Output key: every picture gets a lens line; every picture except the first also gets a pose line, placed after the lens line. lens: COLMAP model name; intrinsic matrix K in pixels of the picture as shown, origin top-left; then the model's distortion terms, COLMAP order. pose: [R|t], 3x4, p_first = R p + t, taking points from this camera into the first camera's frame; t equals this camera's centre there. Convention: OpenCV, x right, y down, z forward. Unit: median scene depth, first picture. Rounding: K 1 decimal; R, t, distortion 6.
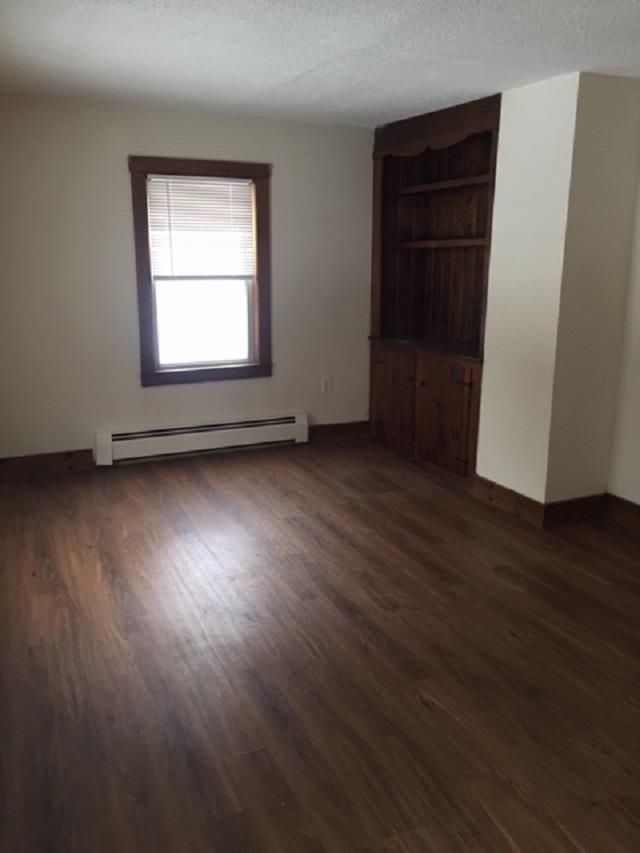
lens RADIAL K [[728.0, 0, 320.0], [0, 728.0, 426.5], [0, 0, 1]] dist [0.007911, 0.006135]
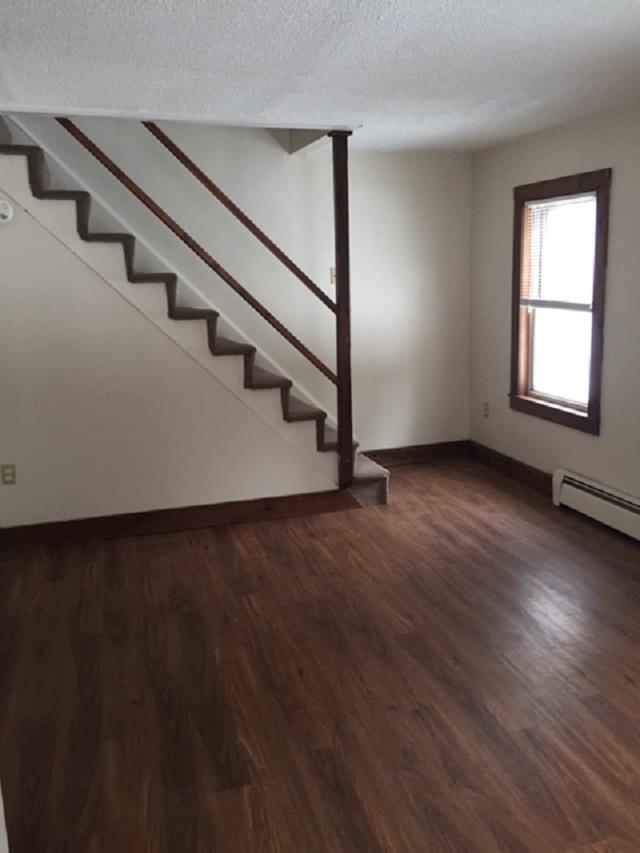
lens RADIAL K [[728.0, 0, 320.0], [0, 728.0, 426.5], [0, 0, 1]] dist [0.007911, 0.006135]
pose [[-0.991857, -0.004999, 0.127262, 0.121579], [0.048475, 0.909207, 0.413513, -0.419599], [-0.117775, 0.416314, -0.901561, 1.781672]]
